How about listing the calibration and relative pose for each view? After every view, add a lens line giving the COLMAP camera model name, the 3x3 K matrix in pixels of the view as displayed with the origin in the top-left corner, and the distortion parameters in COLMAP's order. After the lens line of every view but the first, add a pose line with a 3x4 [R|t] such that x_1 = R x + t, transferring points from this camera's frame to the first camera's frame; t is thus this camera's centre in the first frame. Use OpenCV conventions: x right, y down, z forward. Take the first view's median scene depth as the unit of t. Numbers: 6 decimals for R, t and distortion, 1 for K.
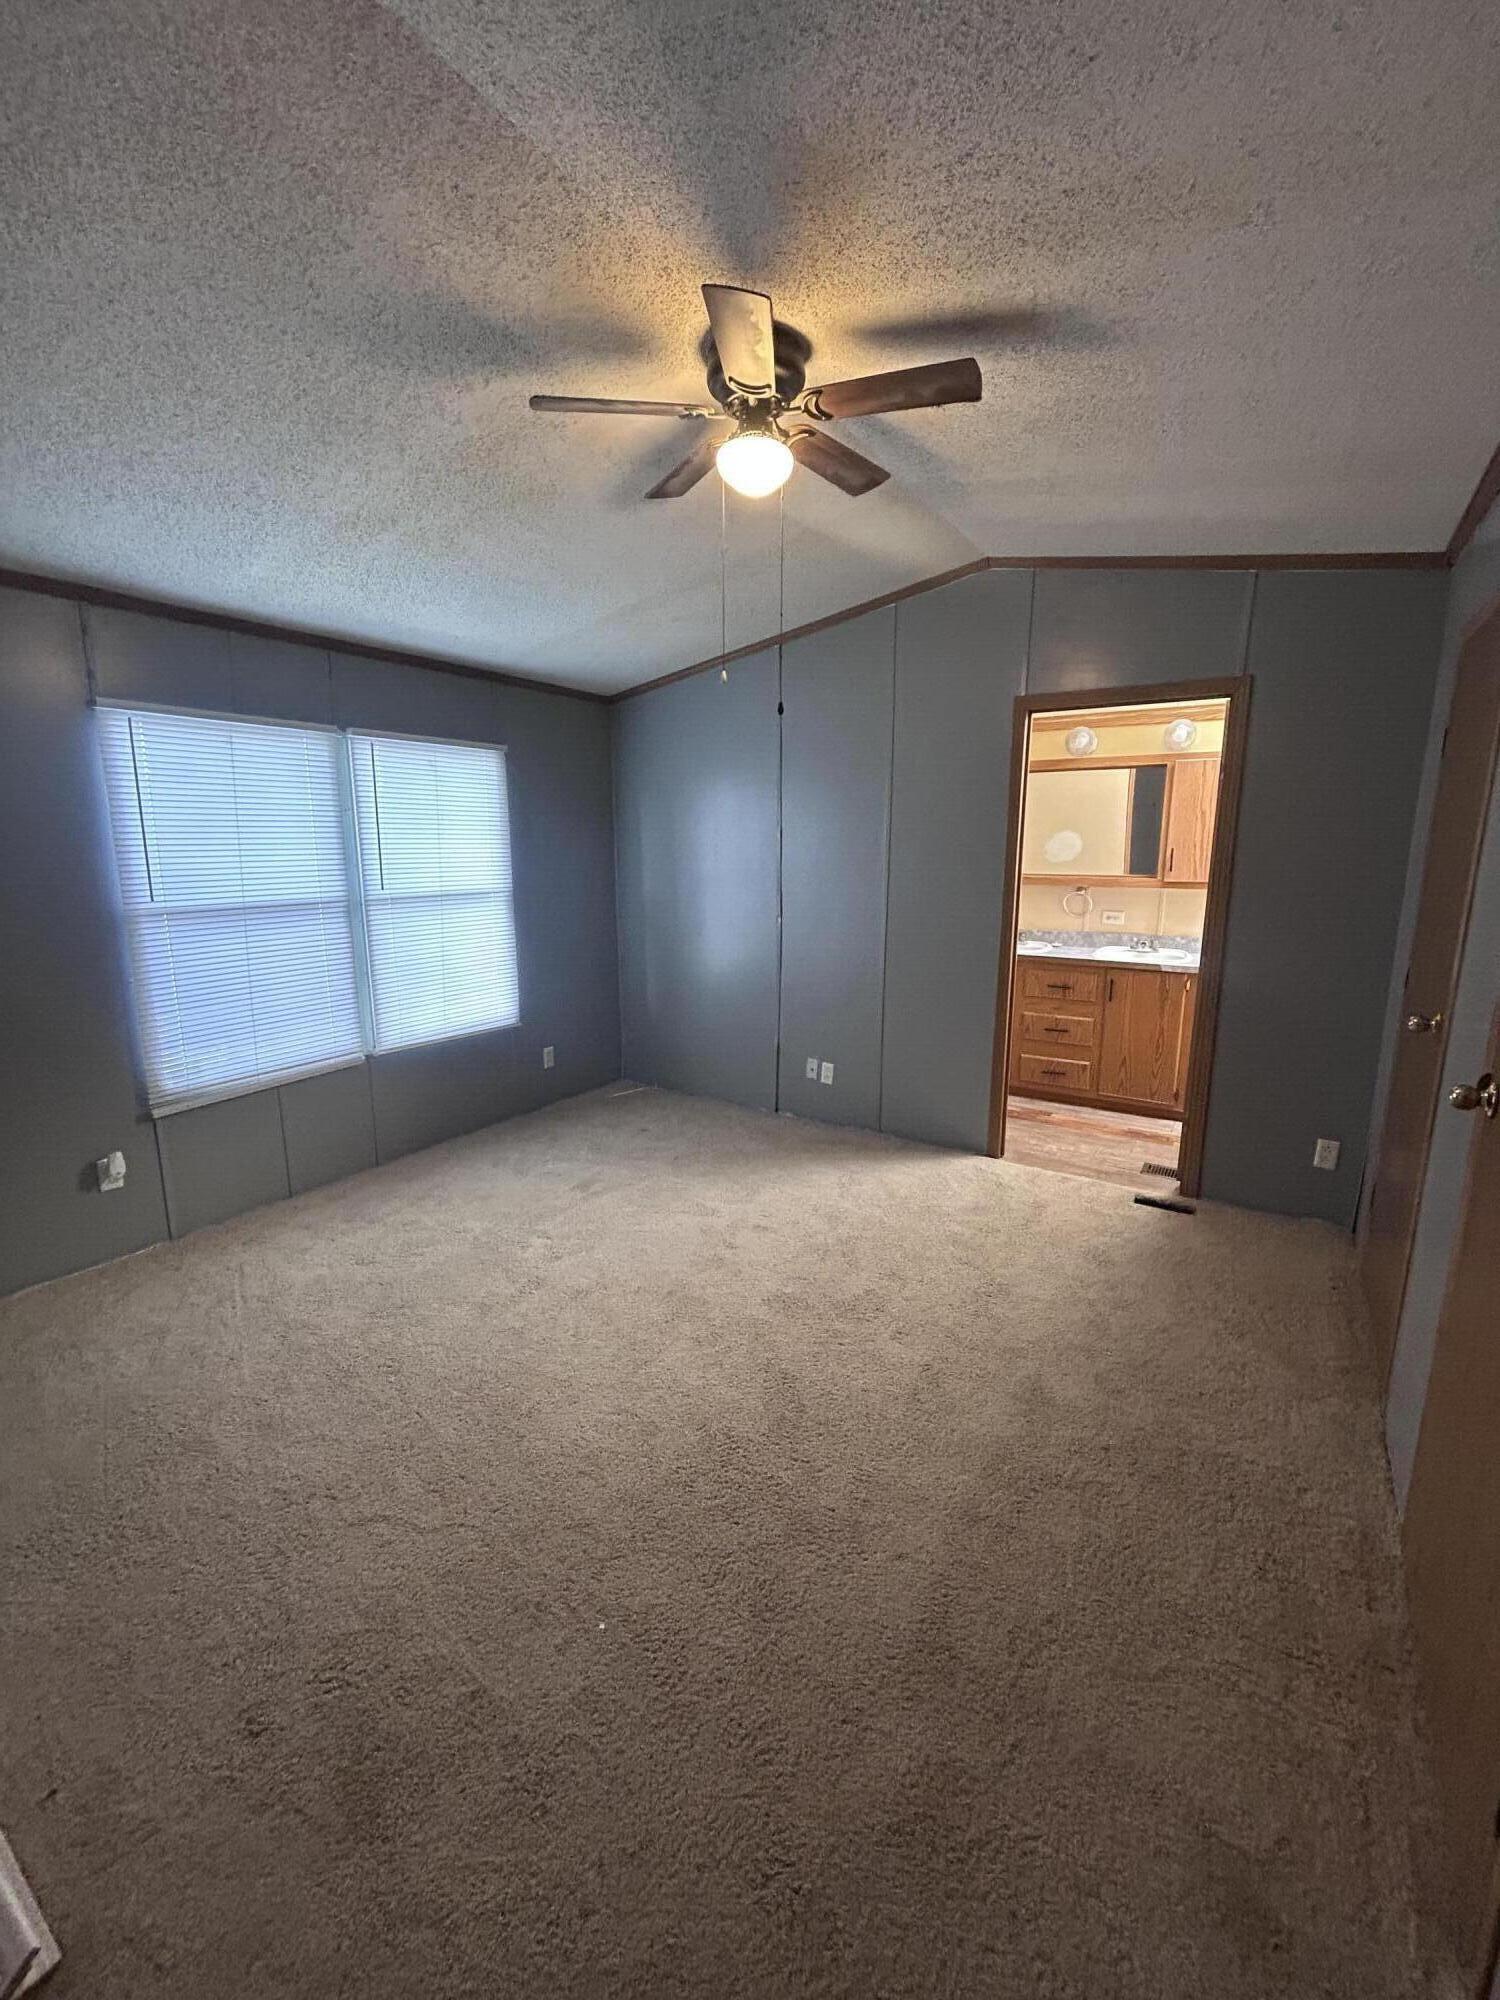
lens RADIAL K [[816.6, 0, 750.0], [0, 816.6, 1000.0], [0, 0, 1]] dist [0.001950, 0.000912]
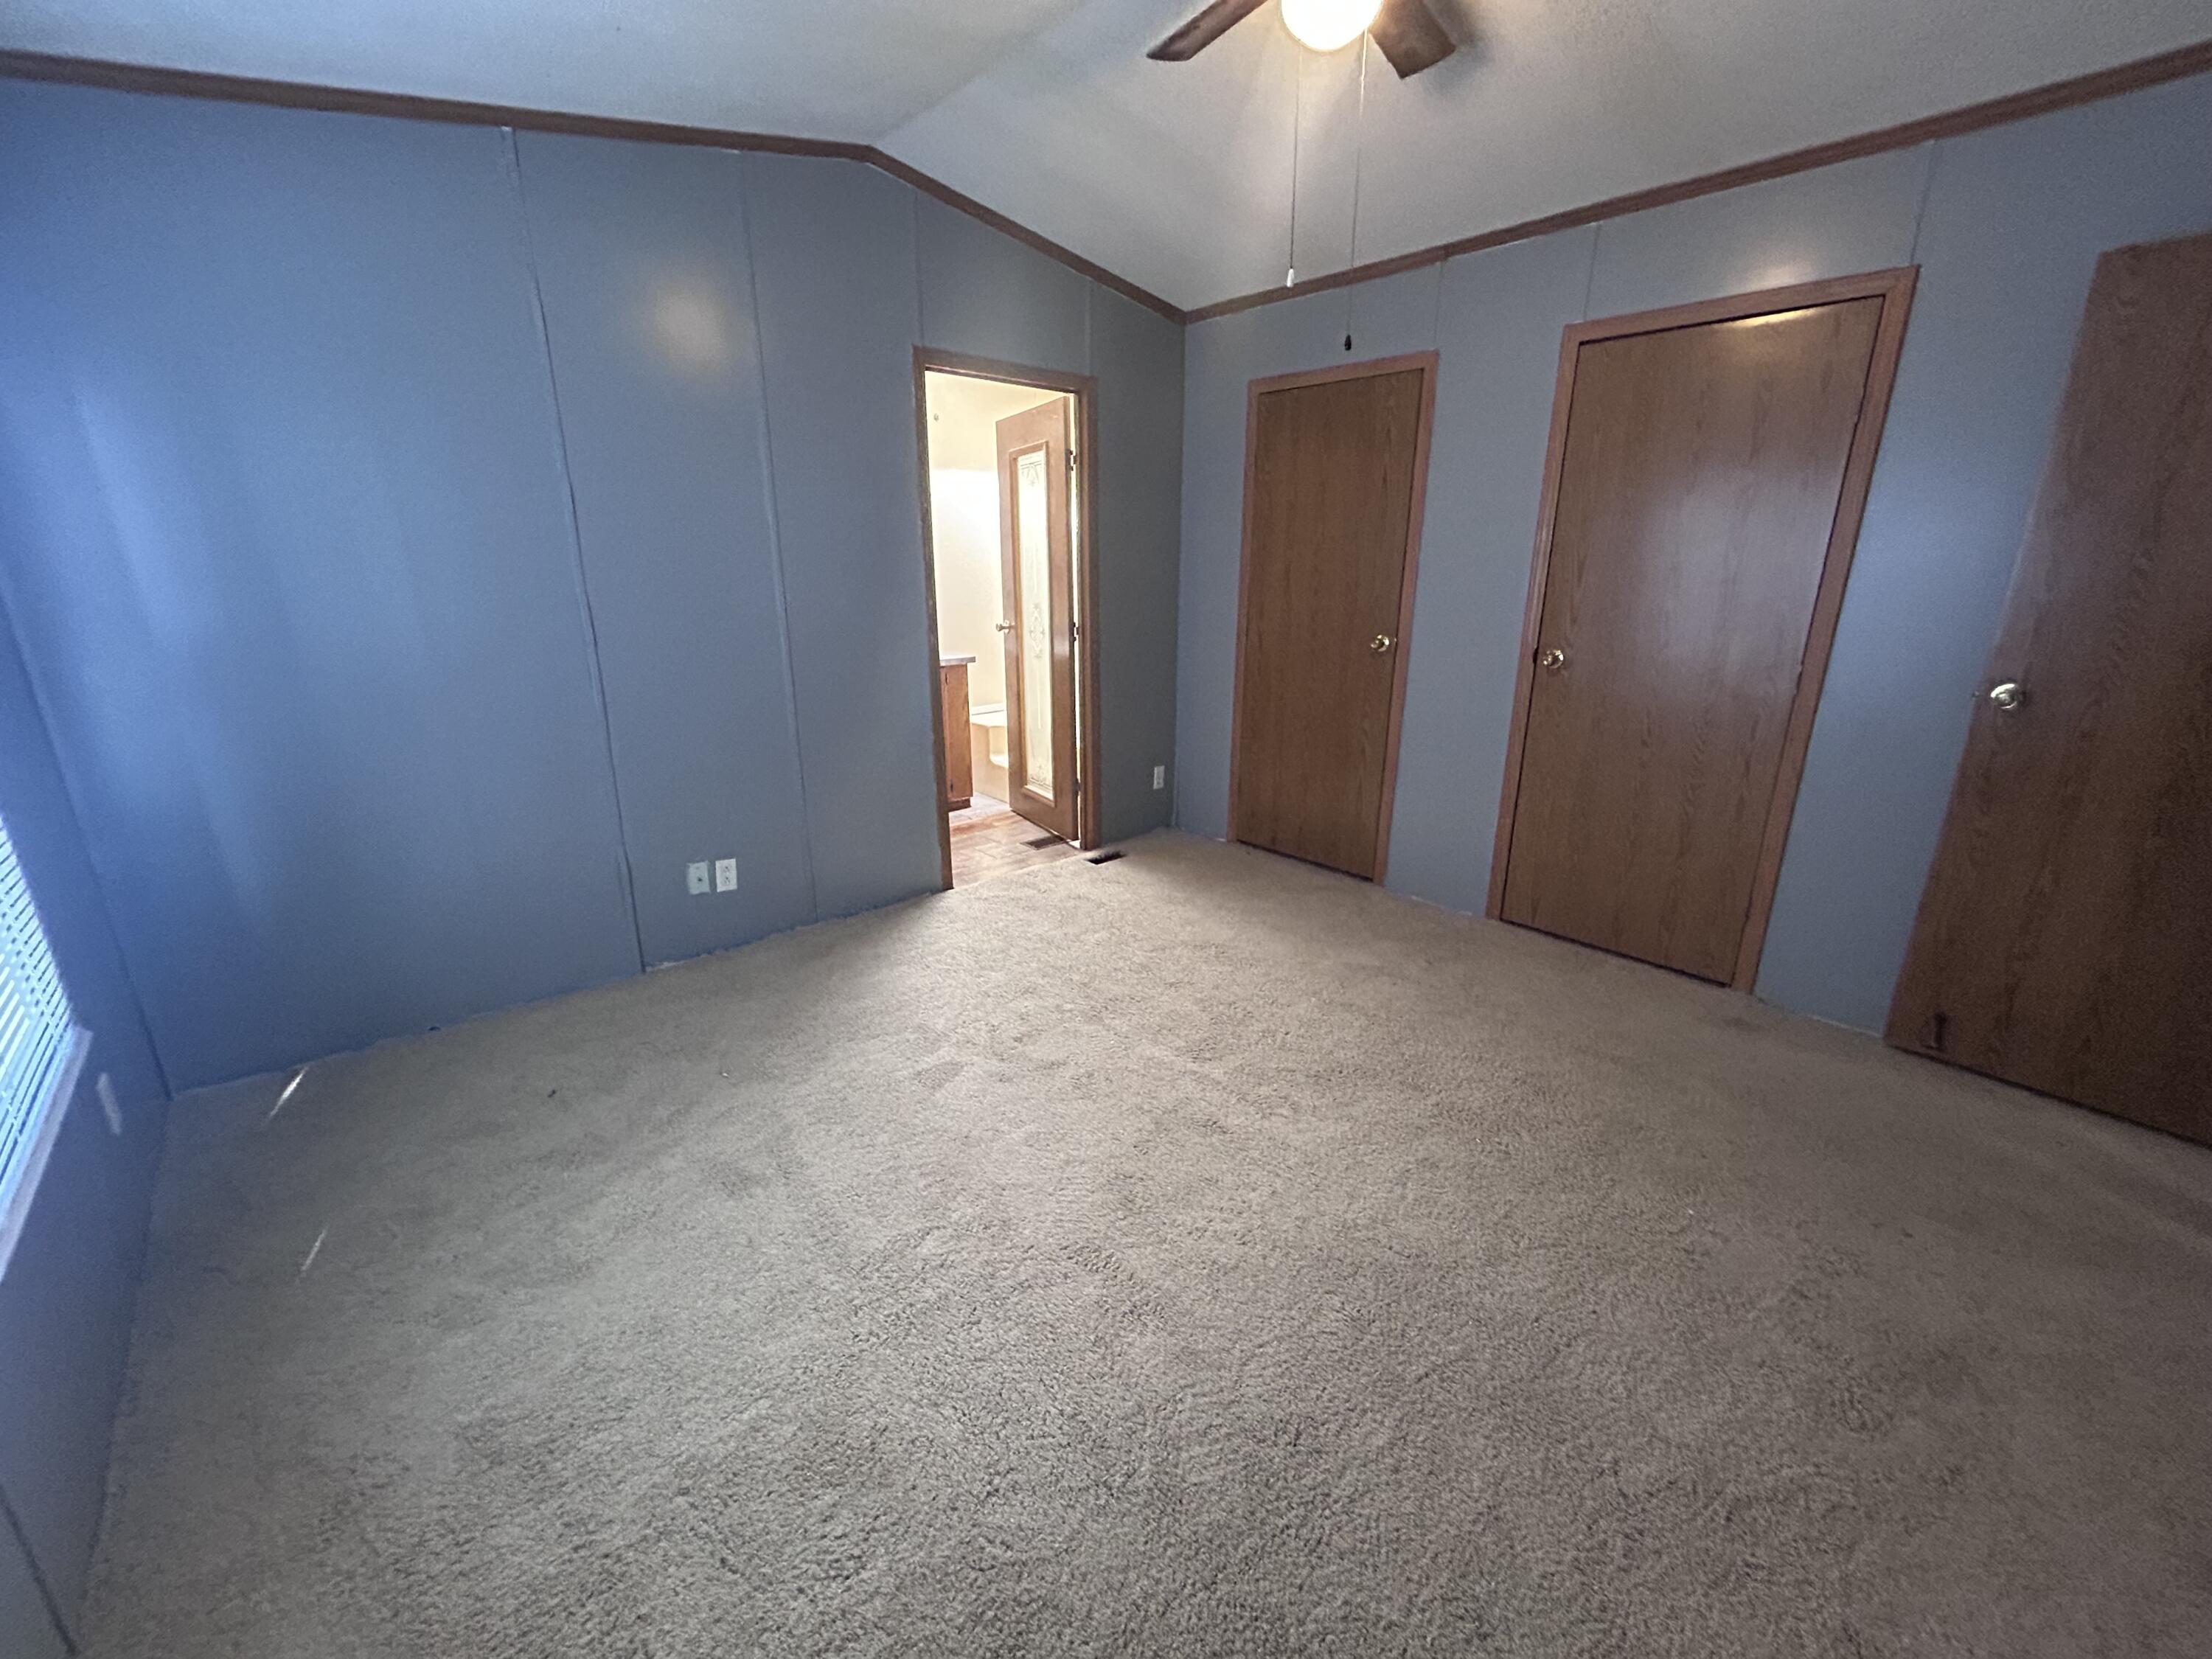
lens RADIAL K [[904.8, 0, 1106.0], [0, 904.8, 829.5], [0, 0, 1]] dist [0.008166, 0.000164]
pose [[0.256021, -0.276533, 0.926274, -0.619744], [0.180712, 0.955009, 0.235163, -0.079792], [-0.949630, 0.107182, 0.294475, 0.592362]]
